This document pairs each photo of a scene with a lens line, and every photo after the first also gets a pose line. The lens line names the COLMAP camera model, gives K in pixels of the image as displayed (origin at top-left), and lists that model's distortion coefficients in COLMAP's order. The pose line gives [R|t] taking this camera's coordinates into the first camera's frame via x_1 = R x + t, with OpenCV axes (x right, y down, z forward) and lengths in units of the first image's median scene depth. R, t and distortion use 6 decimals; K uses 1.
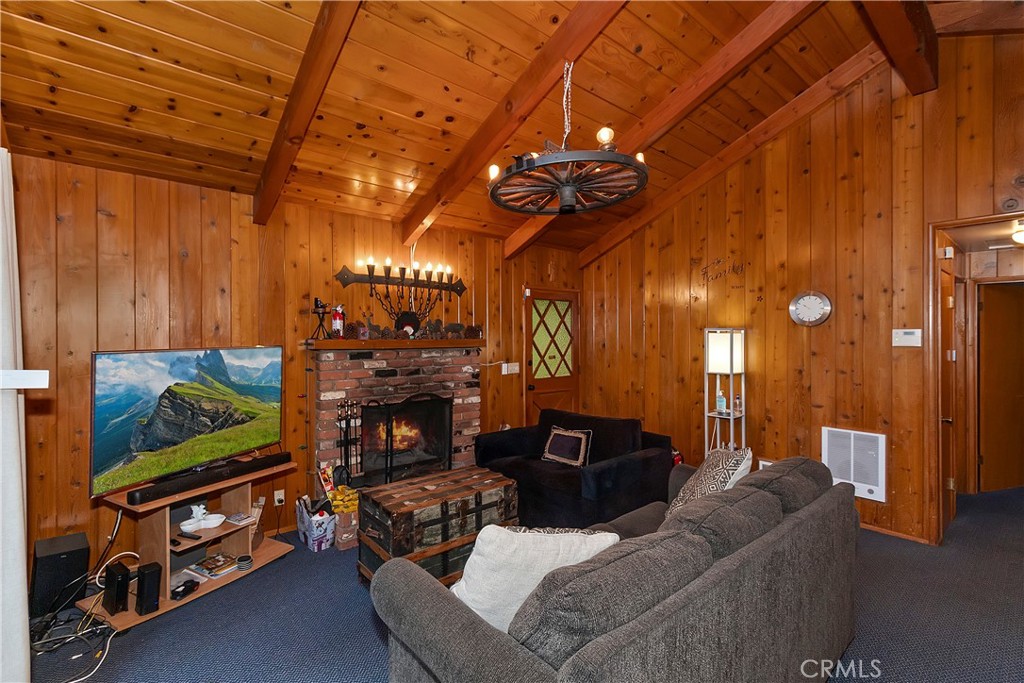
lens RADIAL K [[453.3, 0, 509.4], [0, 453.3, 336.9], [0, 0, 1]] dist [-0.000569, -0.002790]
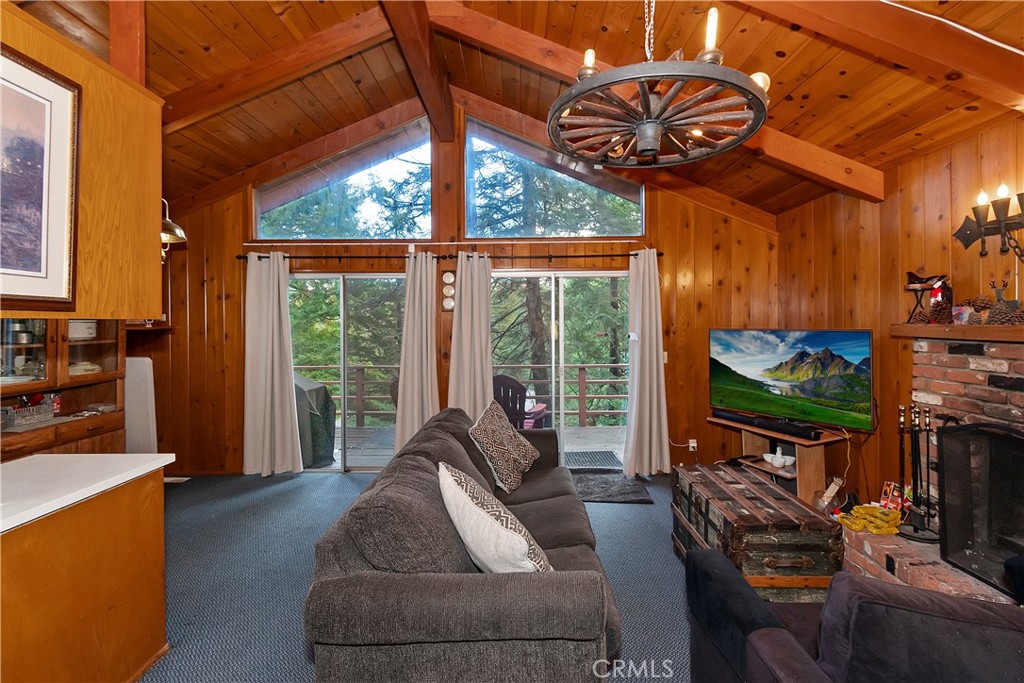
lens RADIAL K [[453.3, 0, 512.5], [0, 453.3, 321.3], [0, 0, 1]] dist [-0.000569, -0.002790]
pose [[-0.656951, -0.002174, -0.753930, 0.616659], [0.001277, 0.999991, -0.003996, 0.003286], [0.753932, -0.003588, -0.656943, 0.956217]]
